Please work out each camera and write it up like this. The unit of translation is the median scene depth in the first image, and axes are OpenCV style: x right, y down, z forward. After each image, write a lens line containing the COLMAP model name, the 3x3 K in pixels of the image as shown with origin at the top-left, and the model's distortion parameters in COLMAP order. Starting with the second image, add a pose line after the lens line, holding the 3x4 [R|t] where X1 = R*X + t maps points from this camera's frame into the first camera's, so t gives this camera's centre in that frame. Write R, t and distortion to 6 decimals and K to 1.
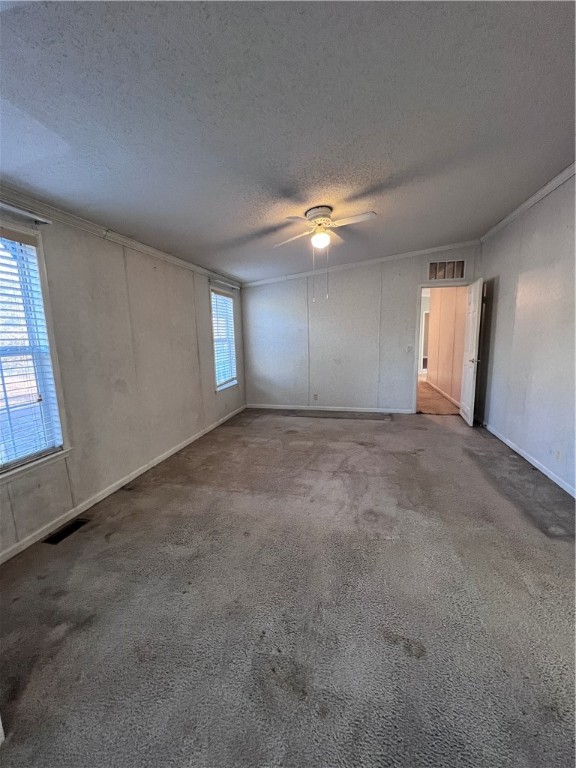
lens RADIAL K [[310.4, 0, 291.4], [0, 310.4, 383.3], [0, 0, 1]] dist [-0.000546, 0.000226]
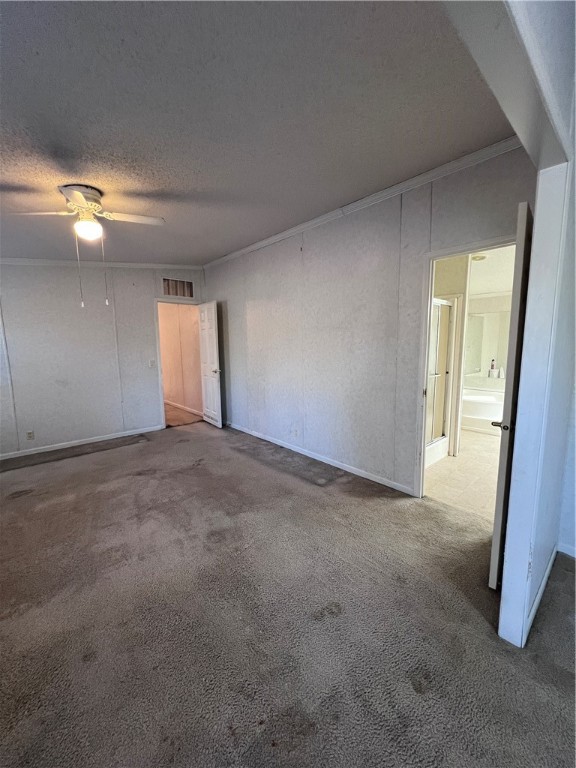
lens RADIAL K [[310.4, 0, 288.9], [0, 310.4, 382.7], [0, 0, 1]] dist [-0.000546, 0.000226]
pose [[0.564469, -0.093542, 0.820137, -0.258018], [0.127860, 0.991475, 0.025083, -0.030070], [-0.815491, 0.090705, 0.571617, 0.157370]]
